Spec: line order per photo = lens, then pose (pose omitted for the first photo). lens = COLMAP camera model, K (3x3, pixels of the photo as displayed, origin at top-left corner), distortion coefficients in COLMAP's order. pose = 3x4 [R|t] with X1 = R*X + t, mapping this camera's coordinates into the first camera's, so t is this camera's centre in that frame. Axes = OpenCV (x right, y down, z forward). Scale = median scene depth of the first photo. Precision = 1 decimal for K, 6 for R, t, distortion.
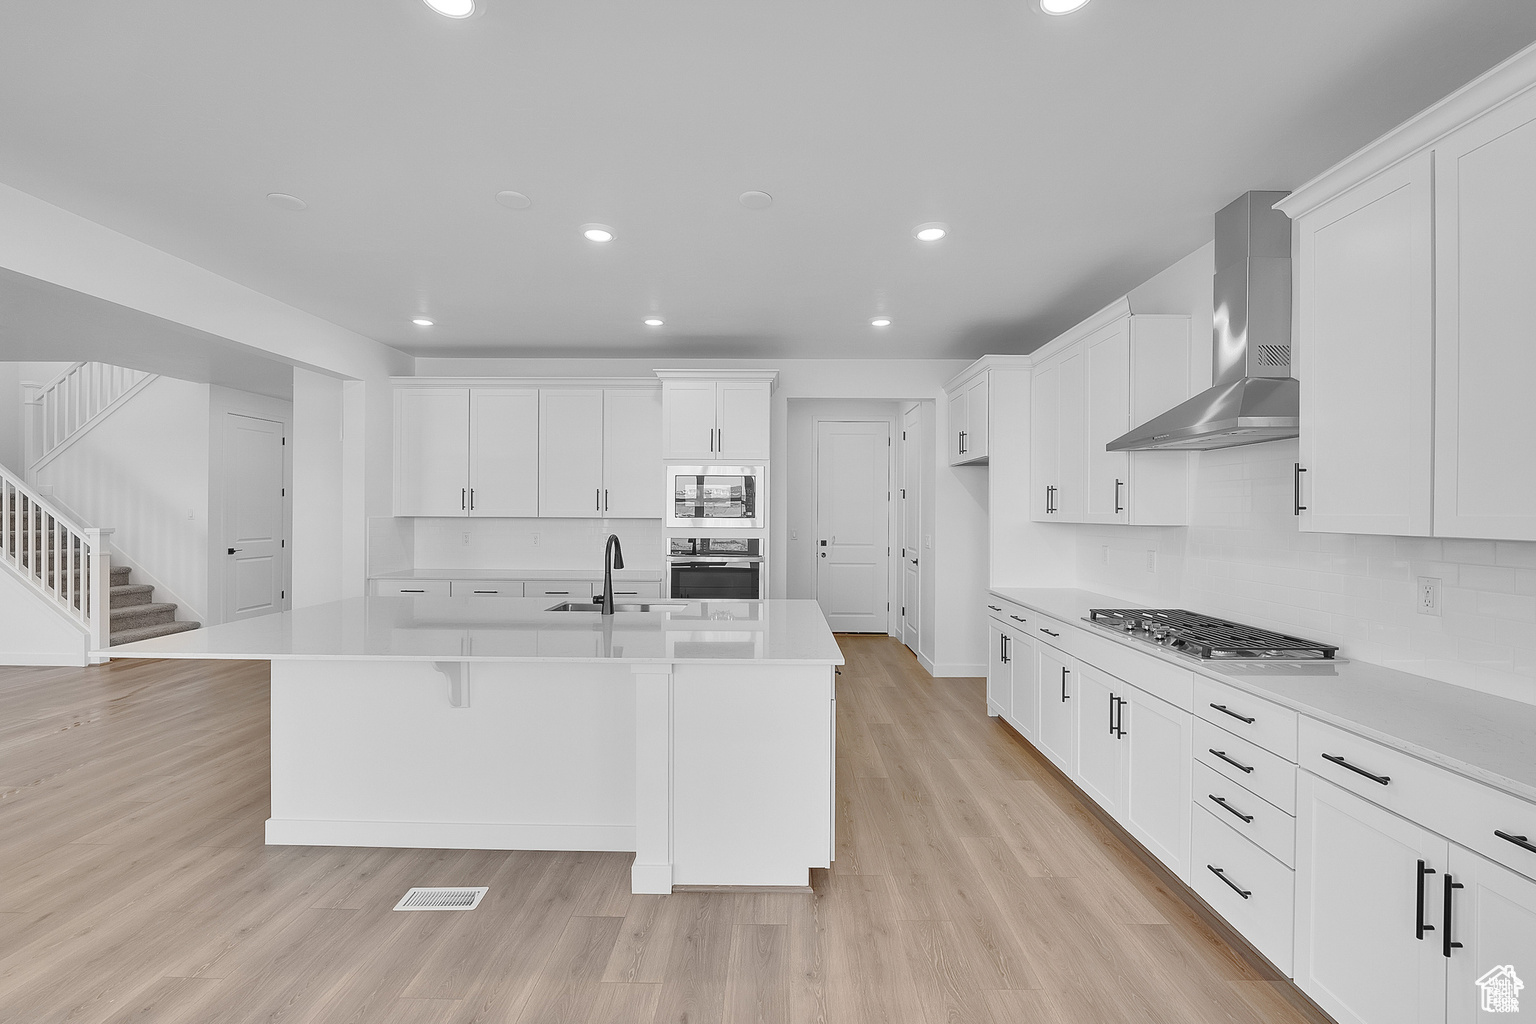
lens RADIAL K [[639.4, 0, 765.9], [0, 639.4, 506.8], [0, 0, 1]] dist [-0.006891, -0.000973]
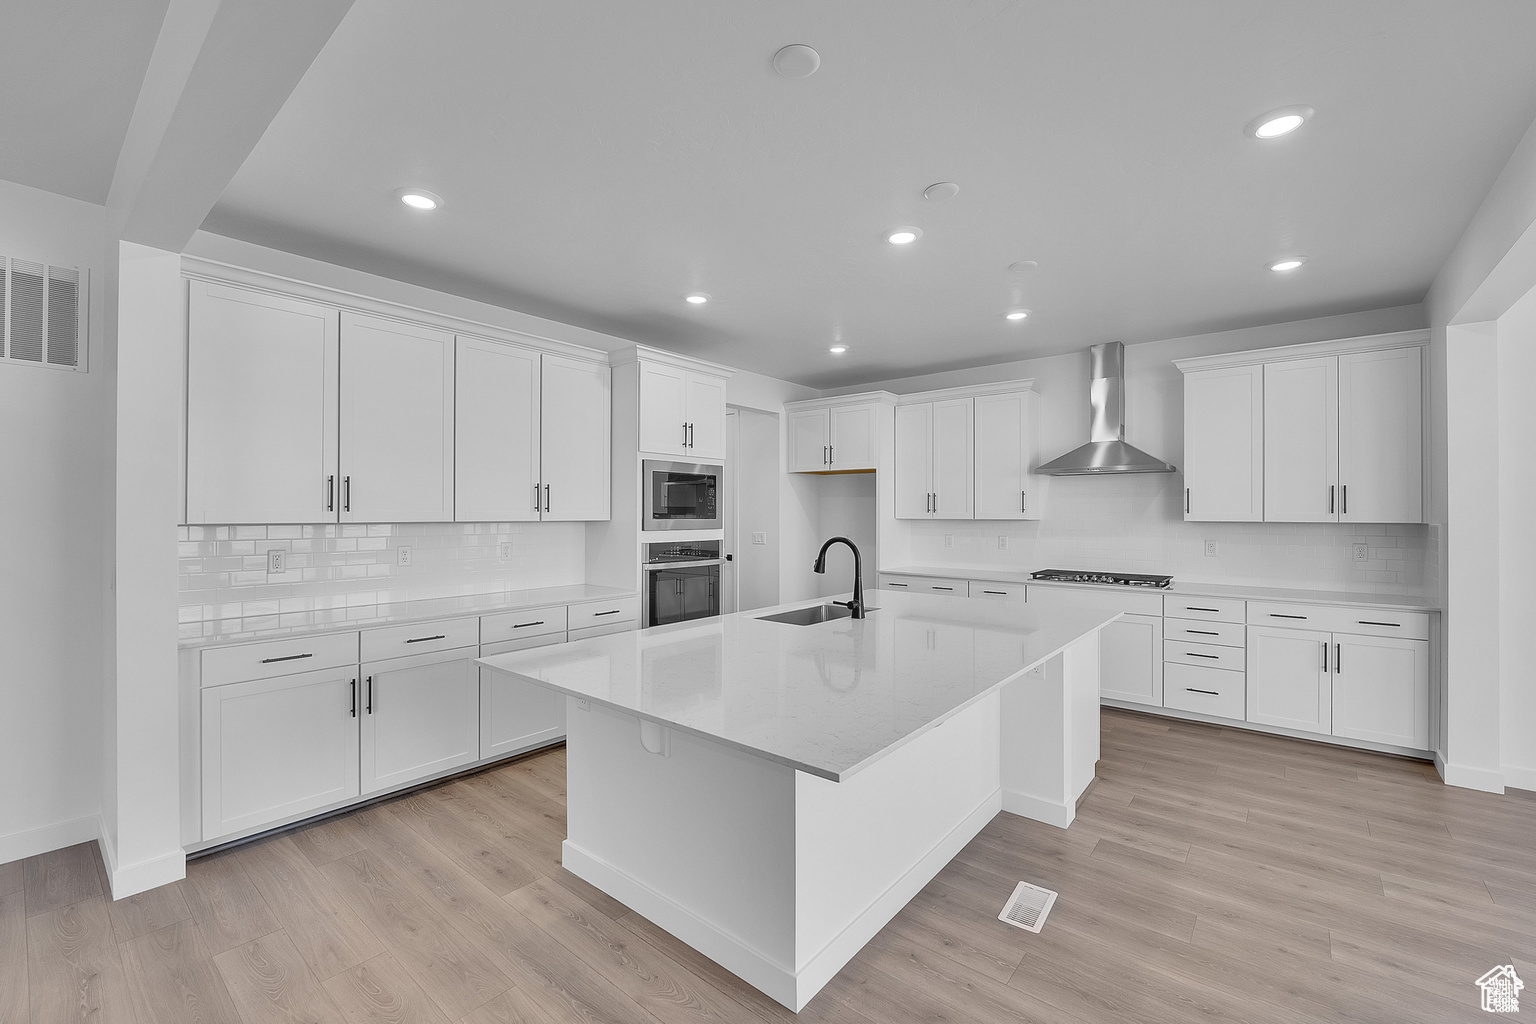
lens RADIAL K [[639.4, 0, 766.9], [0, 639.4, 503.6], [0, 0, 1]] dist [-0.006891, -0.000973]
pose [[0.626495, 0.006907, 0.779395, -1.425895], [-0.005973, 0.999974, -0.004061, -0.003734], [-0.779402, -0.002111, 0.626520, 0.645092]]
